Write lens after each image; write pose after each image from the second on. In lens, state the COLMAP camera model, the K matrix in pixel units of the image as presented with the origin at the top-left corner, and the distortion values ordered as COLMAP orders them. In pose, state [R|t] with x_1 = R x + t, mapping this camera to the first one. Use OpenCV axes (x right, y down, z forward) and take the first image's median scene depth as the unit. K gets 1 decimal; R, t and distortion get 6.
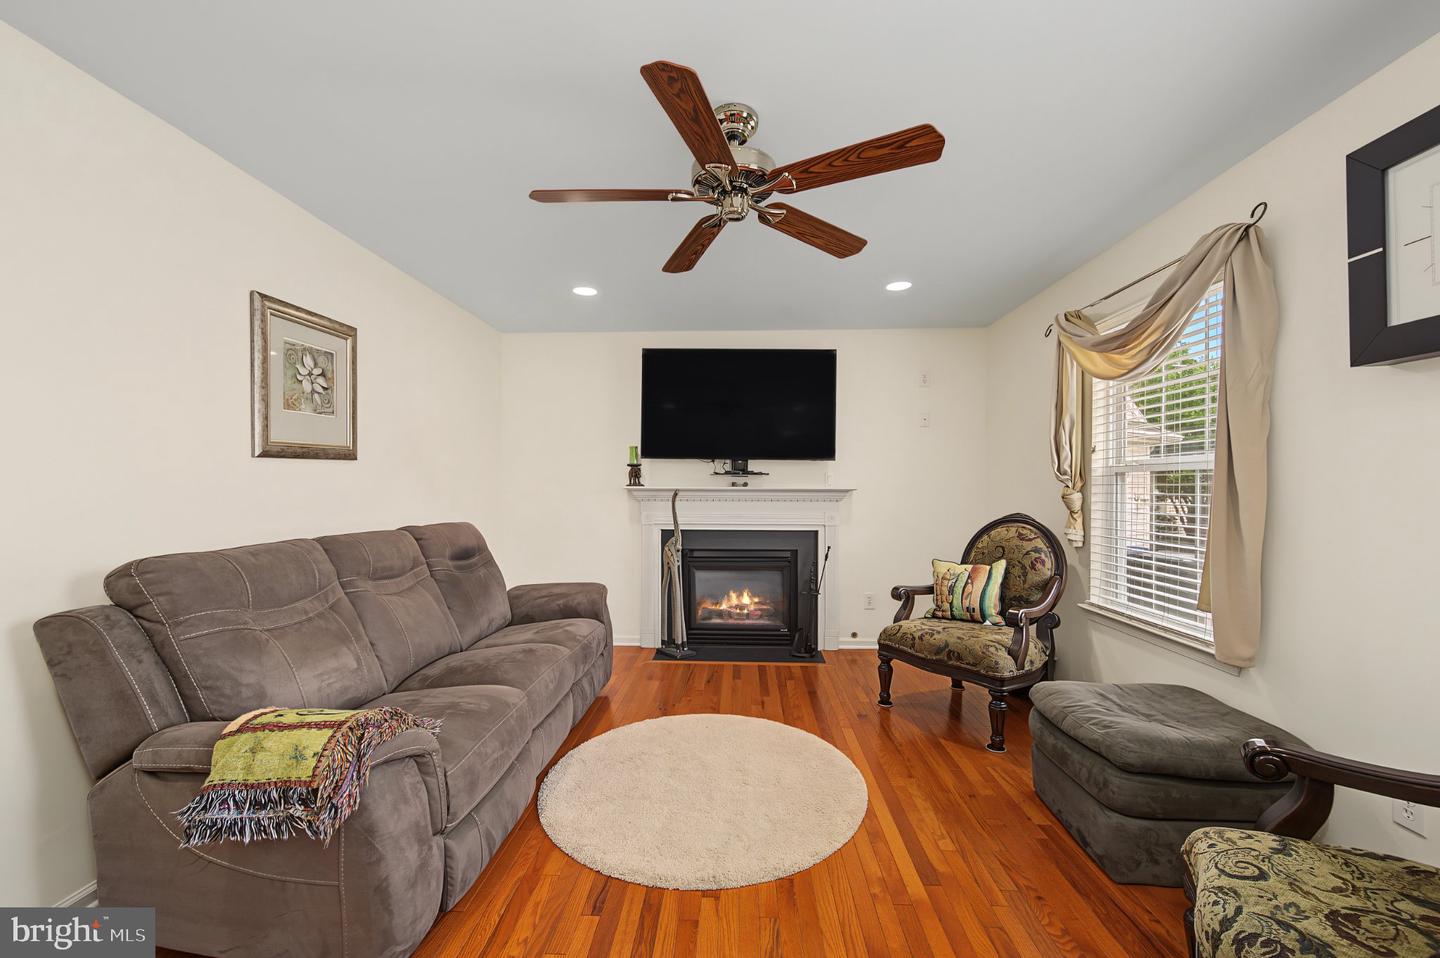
lens RADIAL K [[580.9, 0, 716.4], [0, 580.9, 483.9], [0, 0, 1]] dist [0.001285, -0.000462]
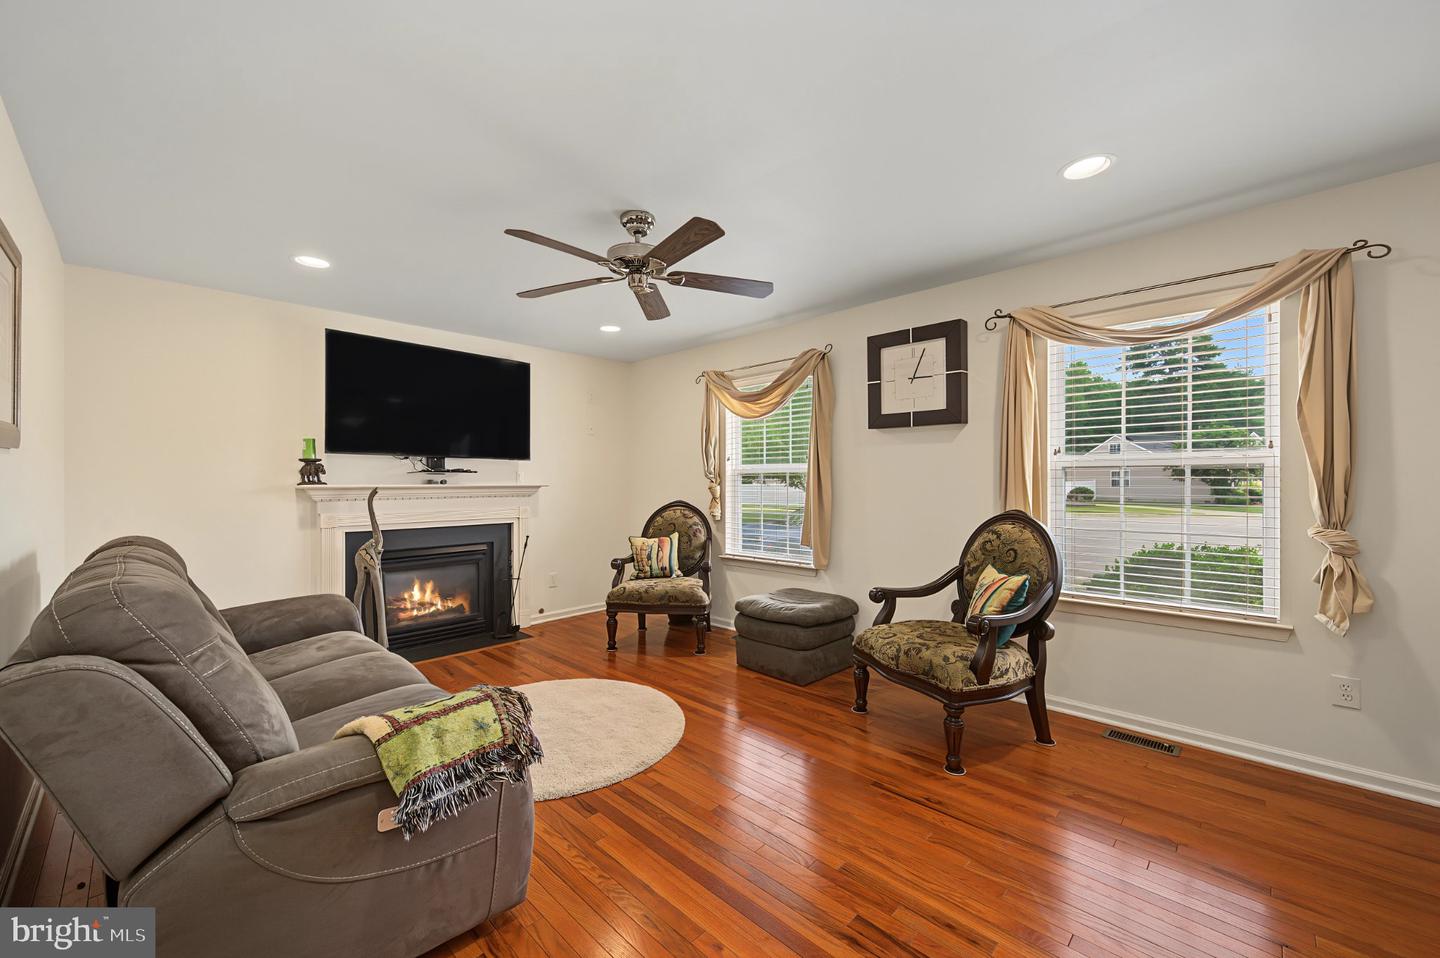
lens RADIAL K [[563.5, 0, 720.0], [0, 563.5, 479.0], [0, 0, 1]] dist [0.005767, -0.000089]
pose [[0.665290, -0.001520, 0.746584, -0.517493], [0.004235, 0.999990, -0.001737, -0.000385], [-0.746573, 0.004317, 0.665289, -0.025686]]
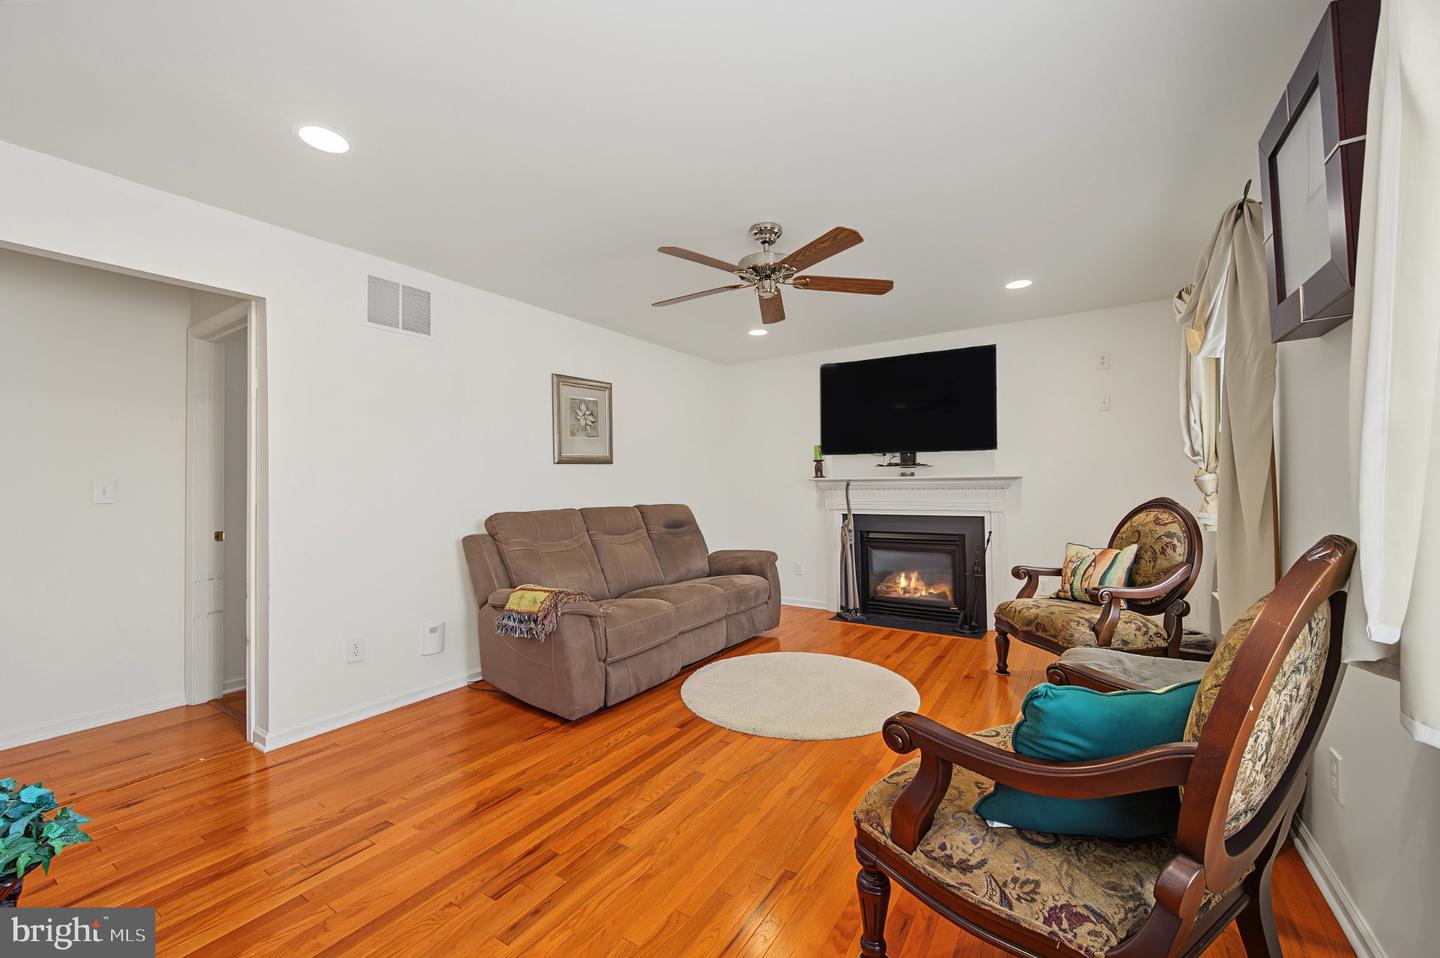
lens RADIAL K [[567.1, 0, 712.8], [0, 567.1, 471.4], [0, 0, 1]] dist [0.001292, -0.000112]
pose [[0.858298, -0.025163, -0.512534, 0.397605], [0.016589, 0.999636, -0.021297, 0.016743], [0.512883, 0.009777, 0.858403, -0.200503]]
